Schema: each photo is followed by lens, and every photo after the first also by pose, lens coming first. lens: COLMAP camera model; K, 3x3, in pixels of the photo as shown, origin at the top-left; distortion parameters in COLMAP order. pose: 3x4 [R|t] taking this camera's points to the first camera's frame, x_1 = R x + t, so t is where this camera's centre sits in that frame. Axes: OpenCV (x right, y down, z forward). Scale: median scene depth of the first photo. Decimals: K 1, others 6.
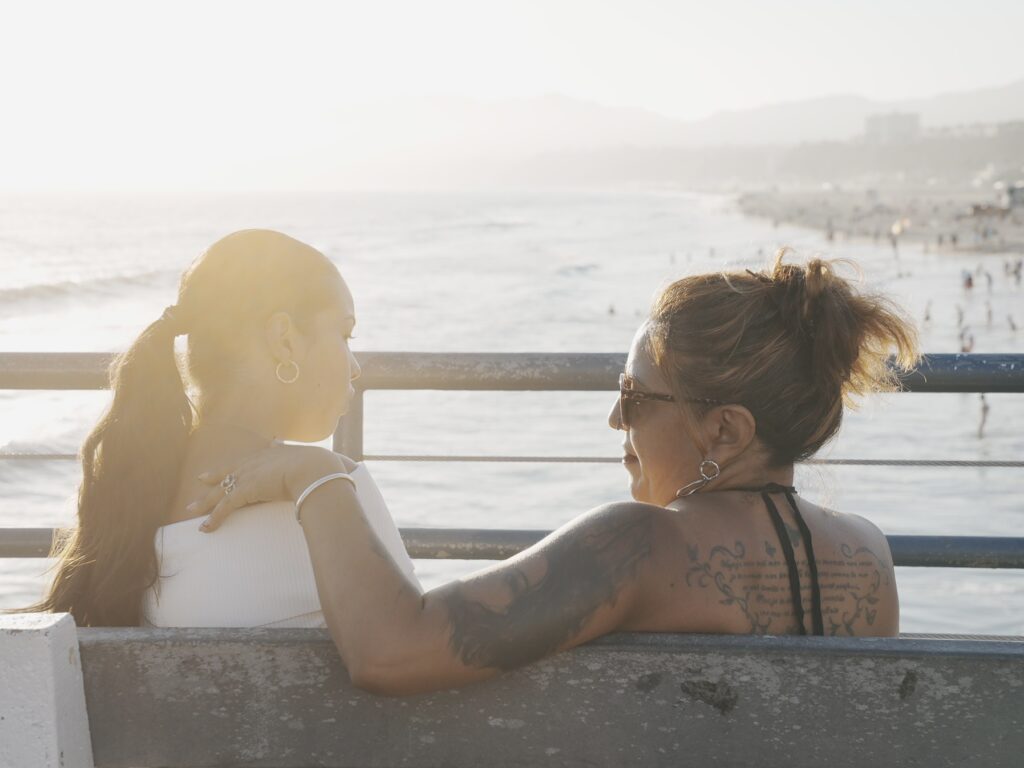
lens RADIAL K [[1566.7, 0, 520.3], [0, 1566.7, 381.6], [0, 0, 1]] dist [0.151091, 0.000000]
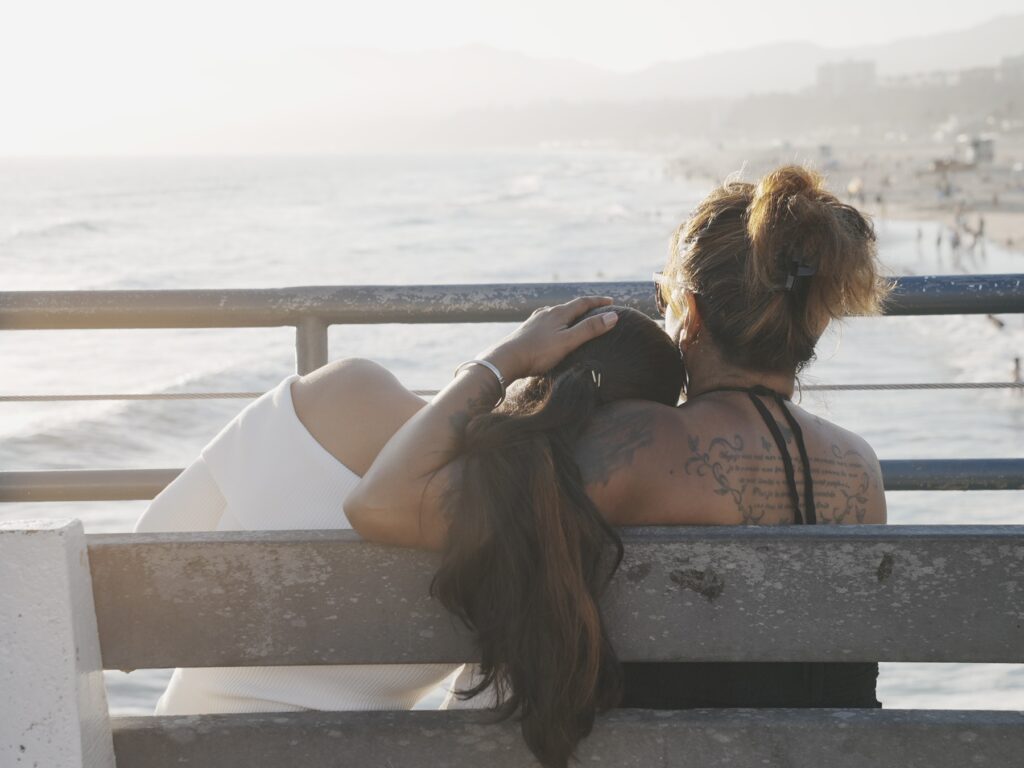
lens RADIAL K [[1726.6, 0, 504.0], [0, 1726.6, 386.2], [0, 0, 1]] dist [0.176128, 0.000000]
pose [[0.999230, -0.018774, 0.034465, -0.044342], [0.018316, 0.999740, 0.013579, 0.049655], [-0.034711, -0.012937, 0.999314, -0.138488]]
